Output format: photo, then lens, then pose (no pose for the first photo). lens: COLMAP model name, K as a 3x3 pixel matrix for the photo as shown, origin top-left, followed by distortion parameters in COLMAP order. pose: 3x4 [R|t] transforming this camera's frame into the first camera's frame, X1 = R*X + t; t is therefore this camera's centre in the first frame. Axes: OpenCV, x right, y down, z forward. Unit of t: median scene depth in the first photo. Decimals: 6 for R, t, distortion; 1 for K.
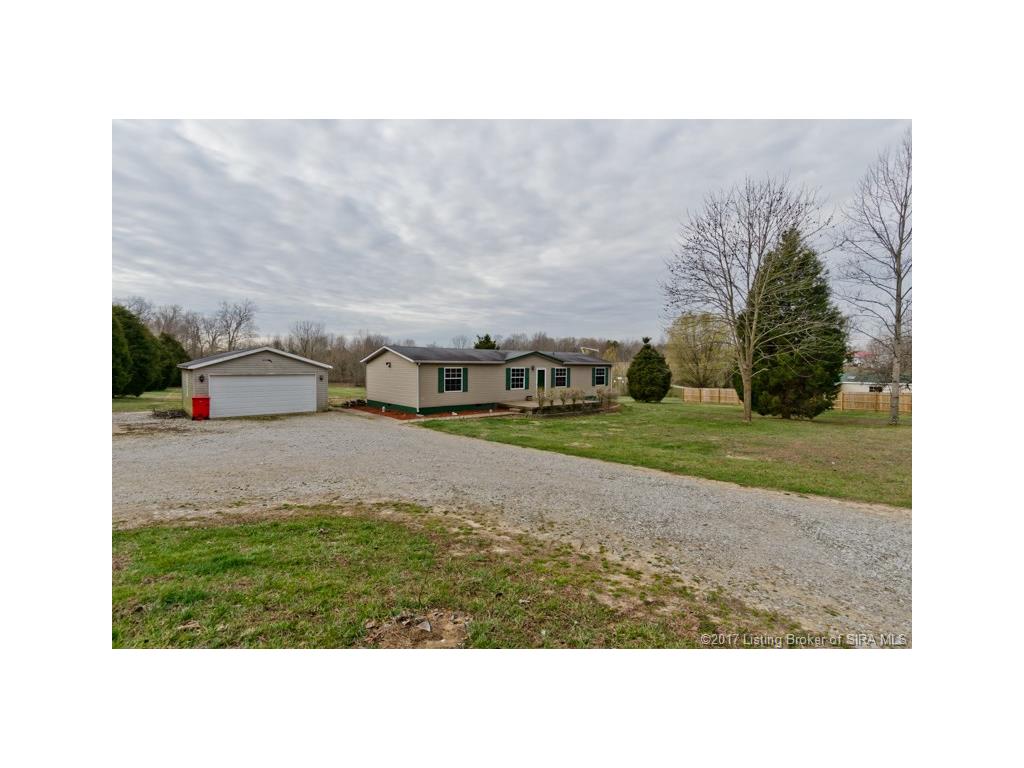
lens RADIAL K [[411.1, 0, 499.6], [0, 411.1, 376.4], [0, 0, 1]] dist [0.009156, -0.000086]
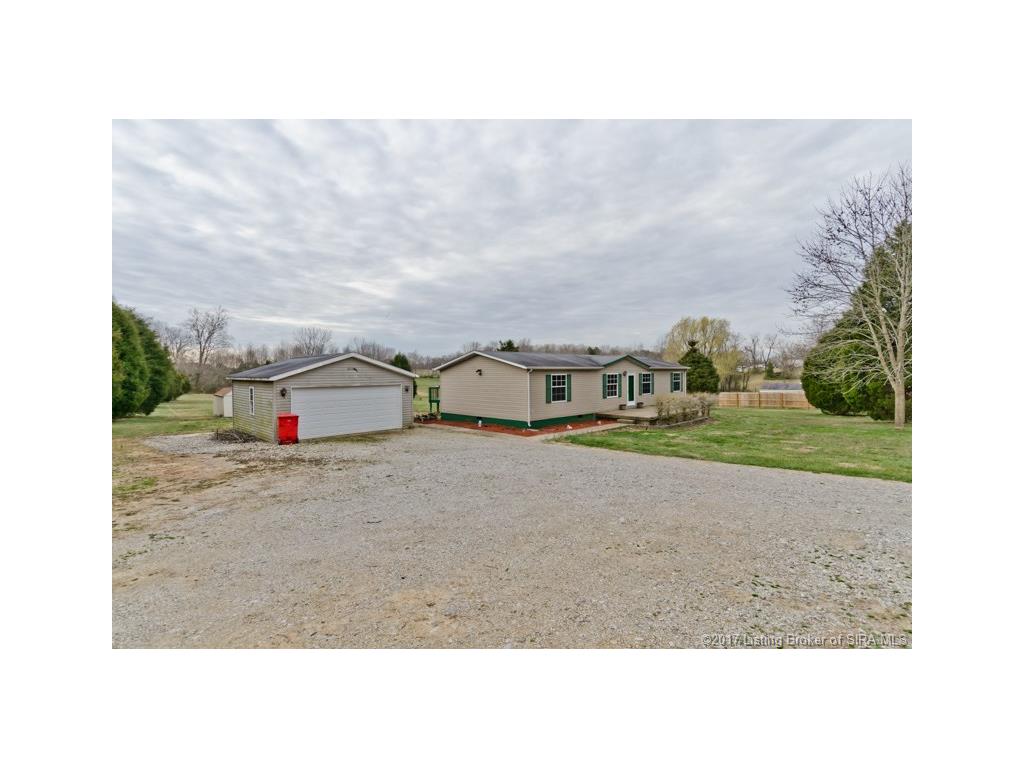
lens RADIAL K [[411.1, 0, 485.3], [0, 411.1, 368.0], [0, 0, 1]] dist [0.009156, -0.000086]
pose [[0.997684, -0.015570, 0.066206, -0.291962], [0.018183, 0.999072, -0.039048, -0.002746], [-0.065537, 0.040161, 0.997042, 0.129155]]
